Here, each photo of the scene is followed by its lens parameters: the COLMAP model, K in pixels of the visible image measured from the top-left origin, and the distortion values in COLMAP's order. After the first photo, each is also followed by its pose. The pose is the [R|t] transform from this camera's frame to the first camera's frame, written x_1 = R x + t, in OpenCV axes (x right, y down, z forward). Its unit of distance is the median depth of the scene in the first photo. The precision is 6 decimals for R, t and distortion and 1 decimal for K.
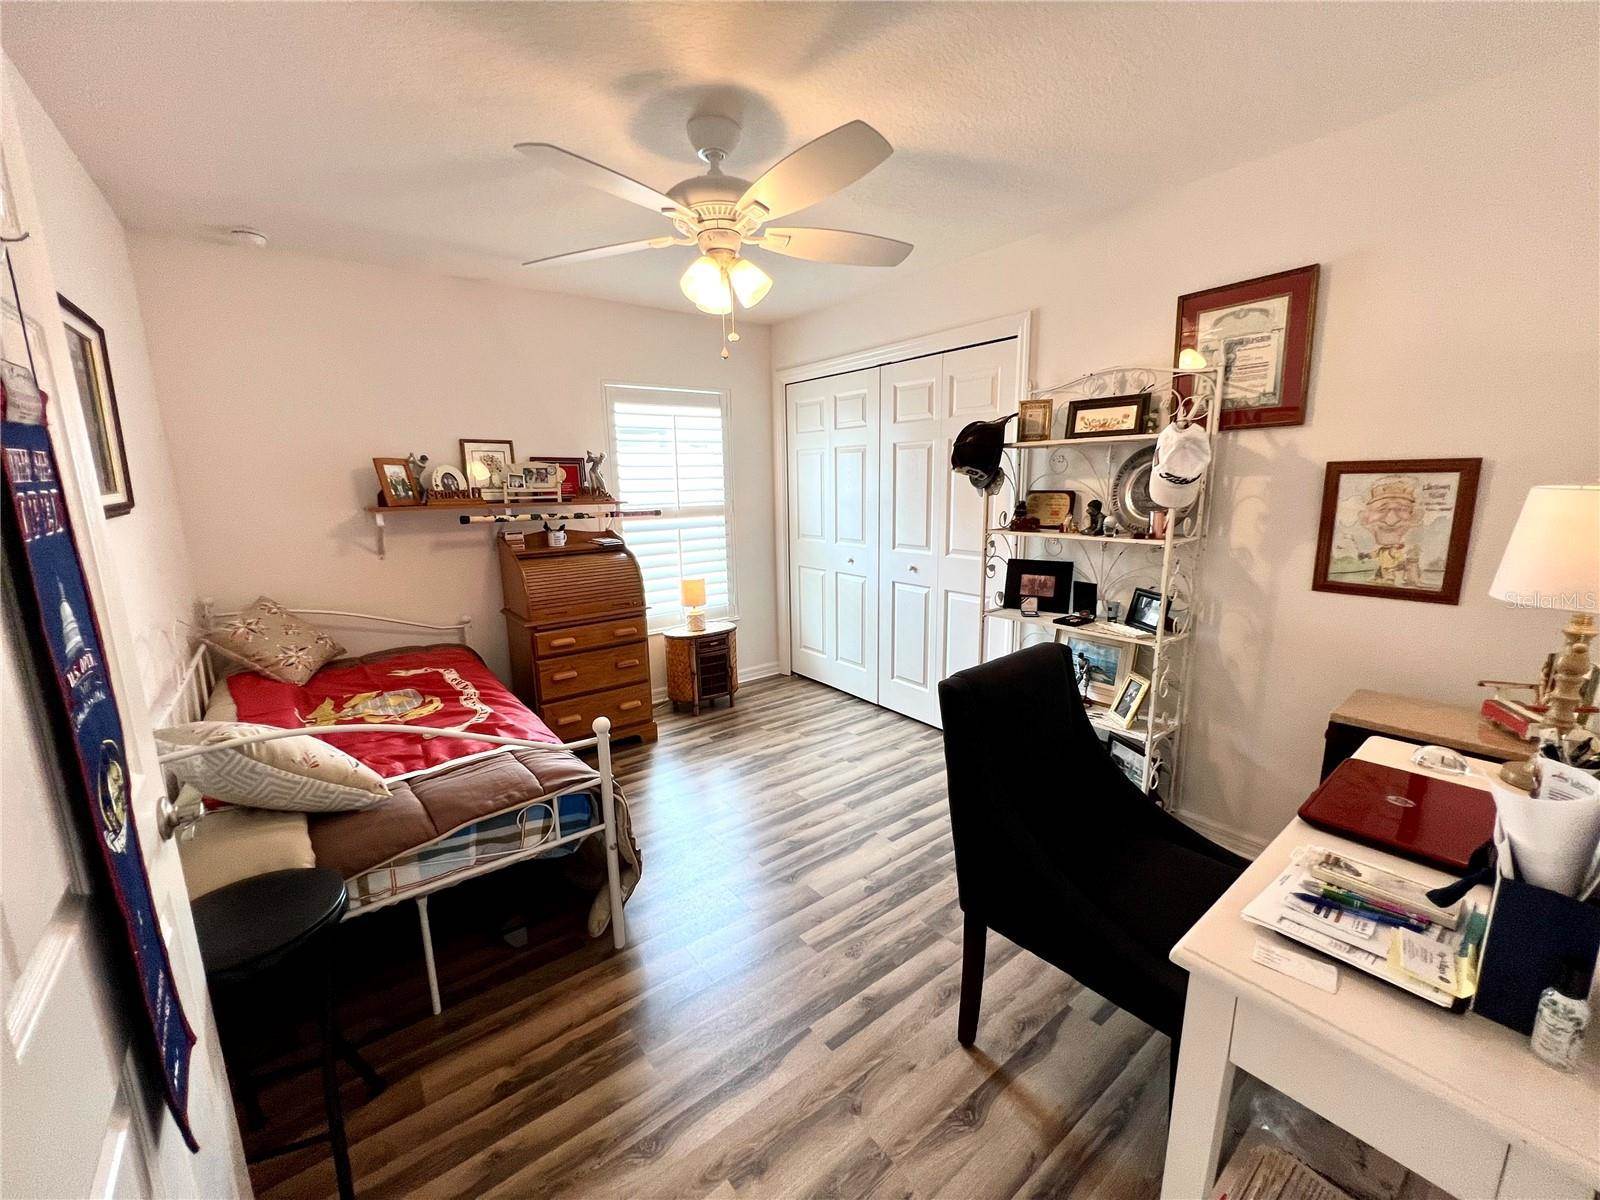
lens RADIAL K [[639.5, 0, 800.0], [0, 639.5, 600.0], [0, 0, 1]] dist [-0.001049, 0.000092]
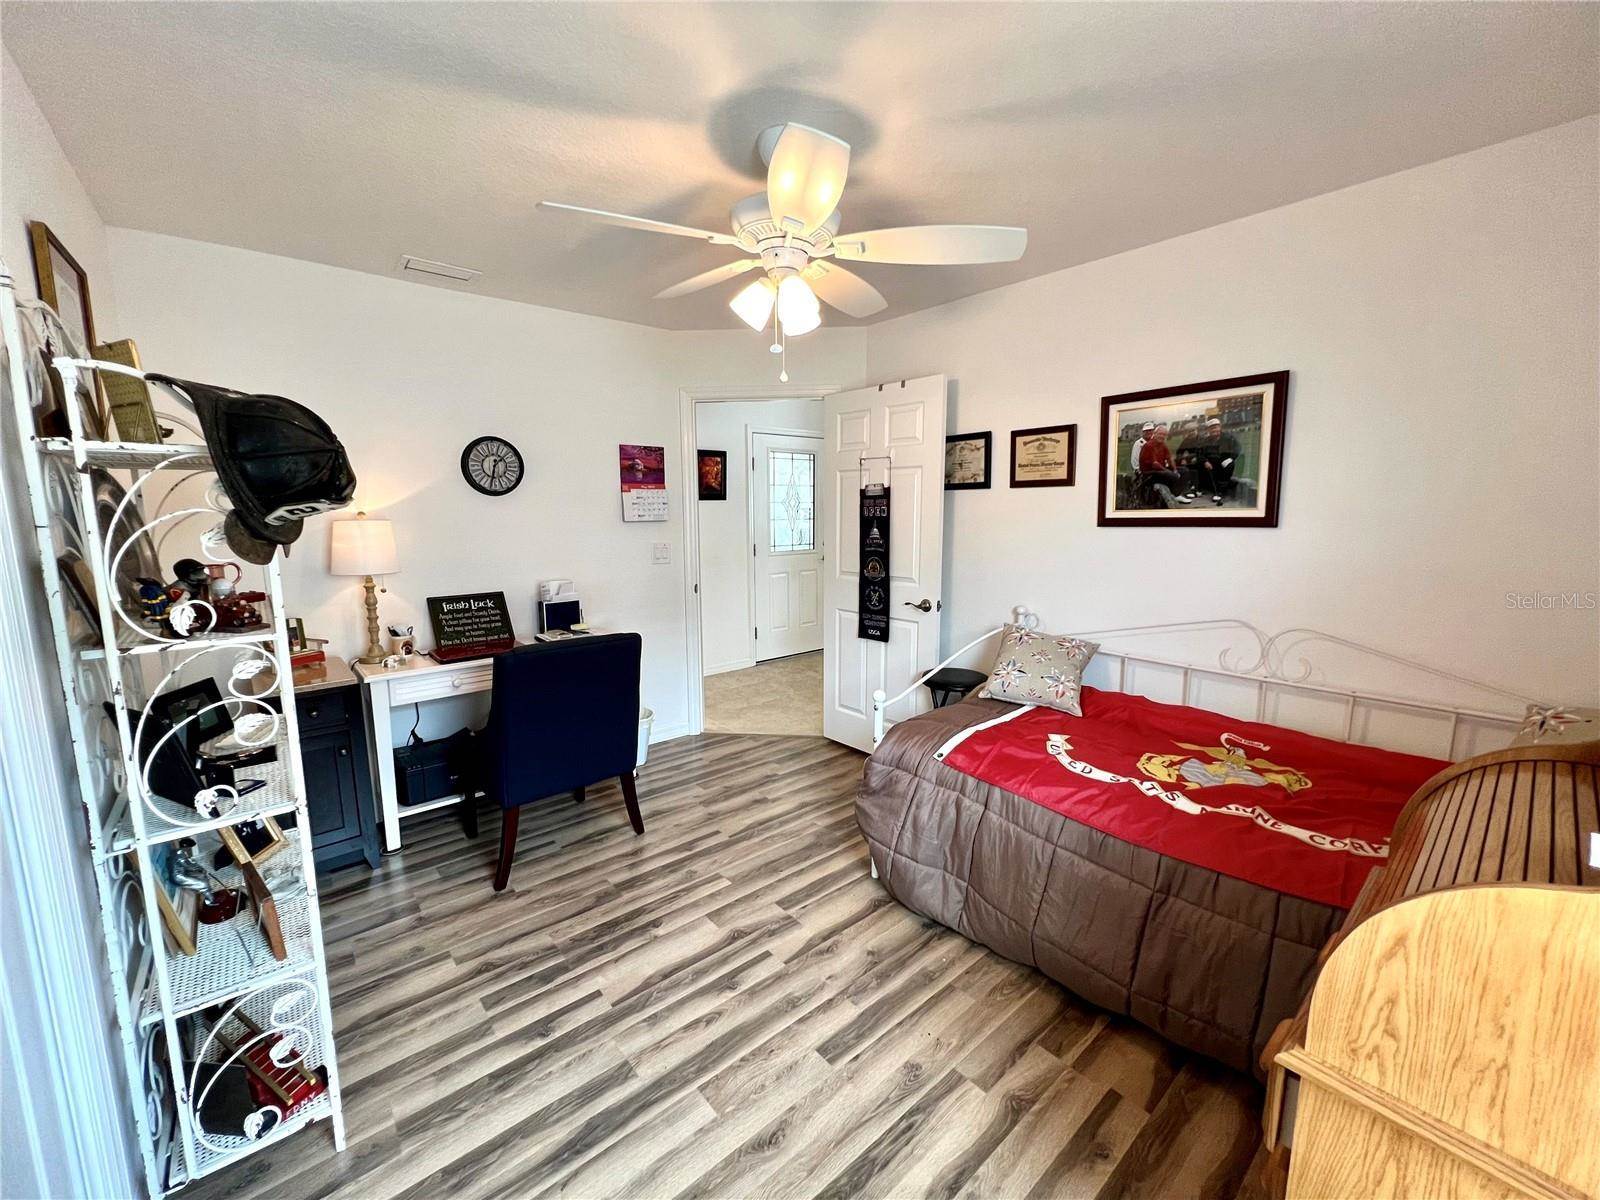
lens RADIAL K [[647.3, 0, 800.0], [0, 647.3, 600.0], [0, 0, 1]] dist [-0.000488, -0.000263]
pose [[-0.998662, 0.023722, -0.045950, -0.076413], [0.007187, 0.943624, 0.330942, -0.340059], [0.051210, 0.330169, -0.942532, 1.756016]]
